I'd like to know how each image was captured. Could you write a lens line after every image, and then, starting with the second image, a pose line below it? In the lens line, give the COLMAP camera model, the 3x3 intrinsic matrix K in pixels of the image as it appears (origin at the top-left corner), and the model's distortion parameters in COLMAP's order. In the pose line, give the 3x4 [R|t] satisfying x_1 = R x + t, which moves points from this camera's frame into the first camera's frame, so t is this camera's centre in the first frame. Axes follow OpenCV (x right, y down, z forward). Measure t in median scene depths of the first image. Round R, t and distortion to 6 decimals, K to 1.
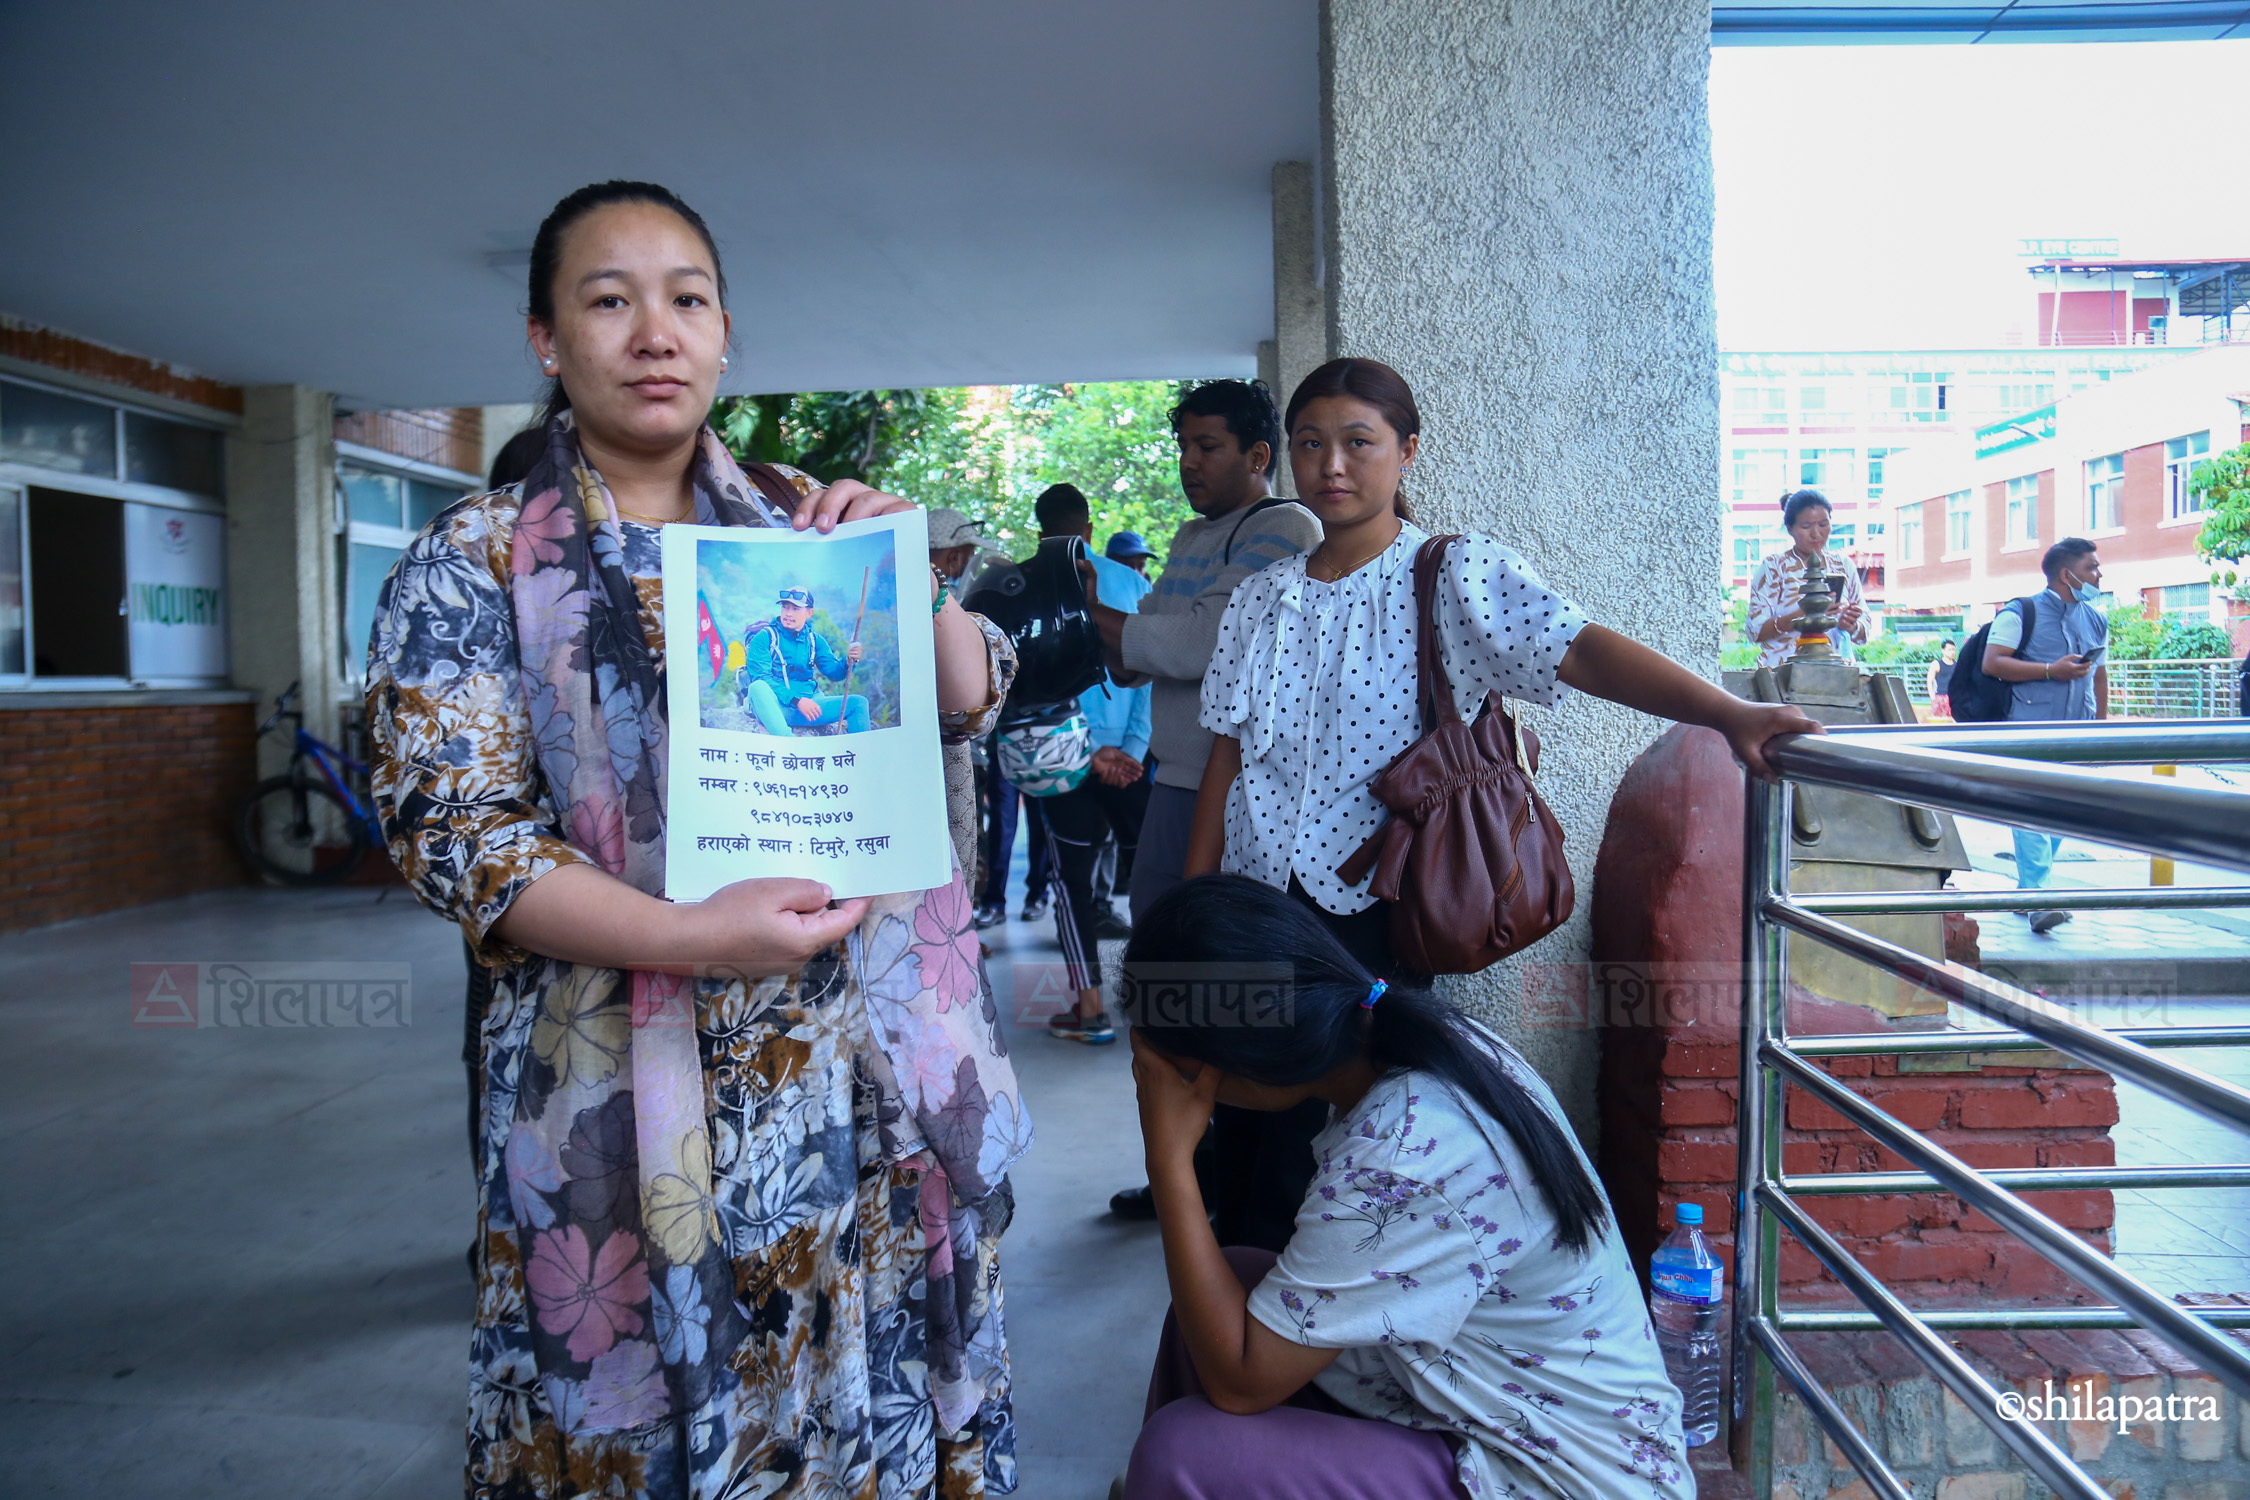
lens RADIAL K [[1513.4, 0, 1125.4], [0, 1513.4, 750.5], [0, 0, 1]] dist [-0.102878, 0.045738]
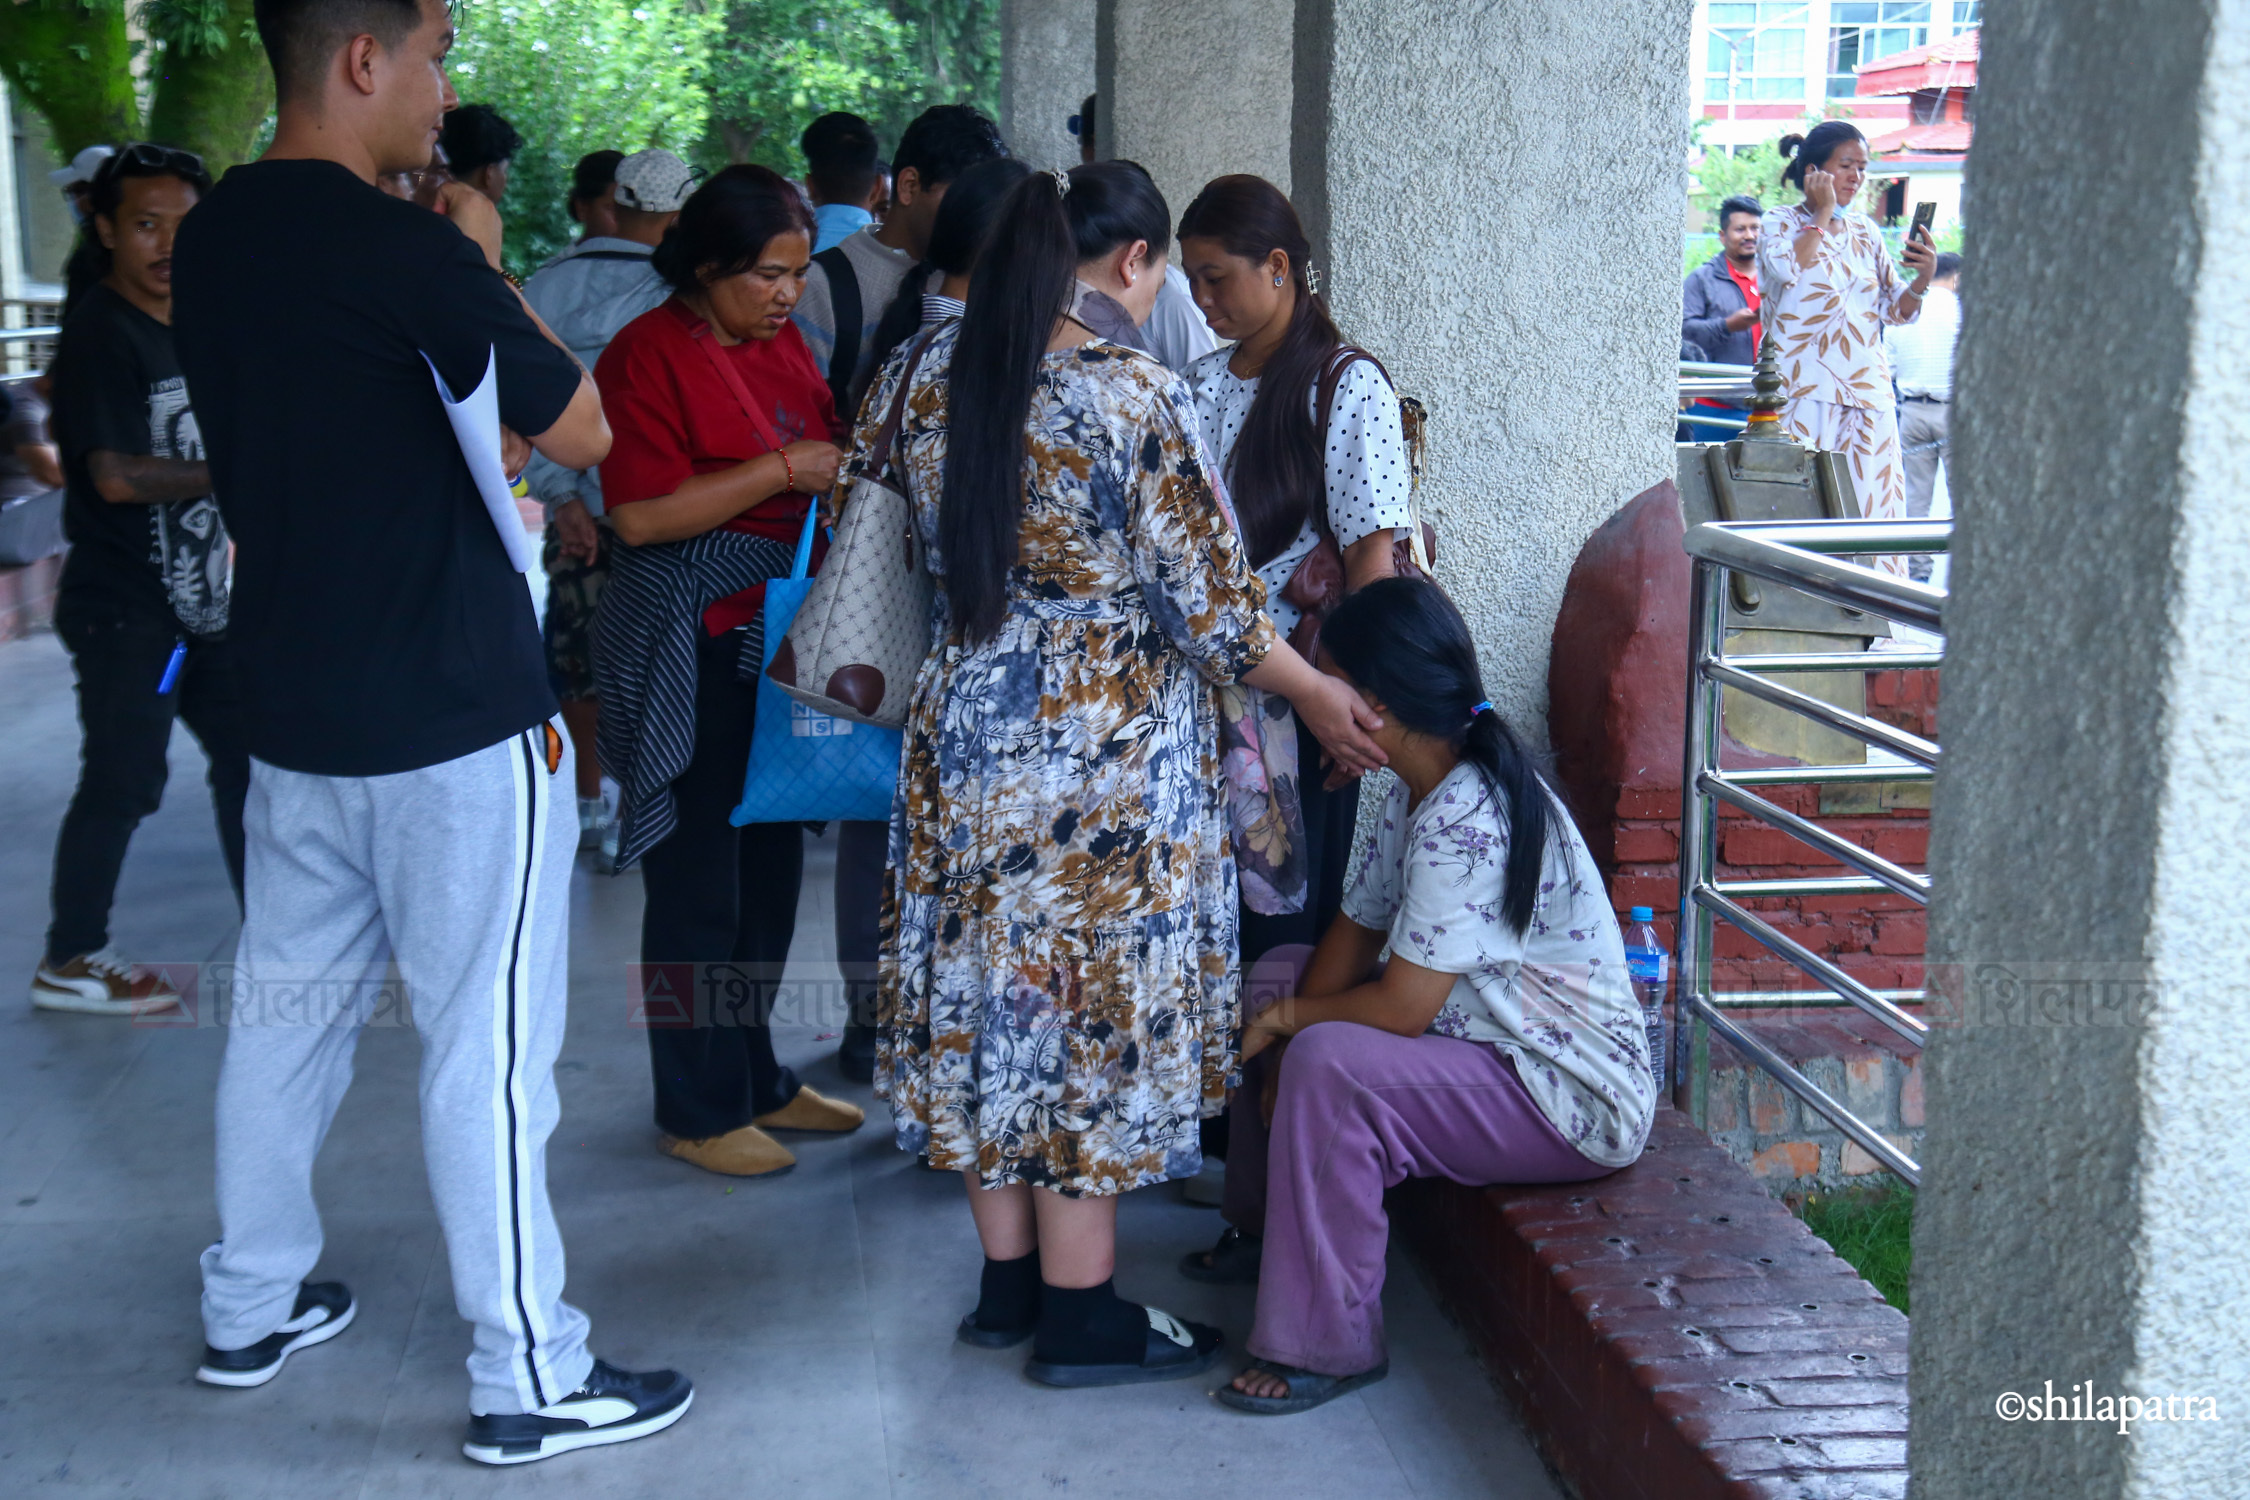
lens RADIAL K [[2959.0, 0, 1120.3], [0, 2959.0, 744.9], [0, 0, 1]] dist [0.170955, 0.000000]
pose [[0.979982, -0.013383, 0.198636, -0.411590], [-0.009037, 0.993719, 0.111537, -0.077543], [-0.198882, -0.111100, 0.973706, -1.009759]]
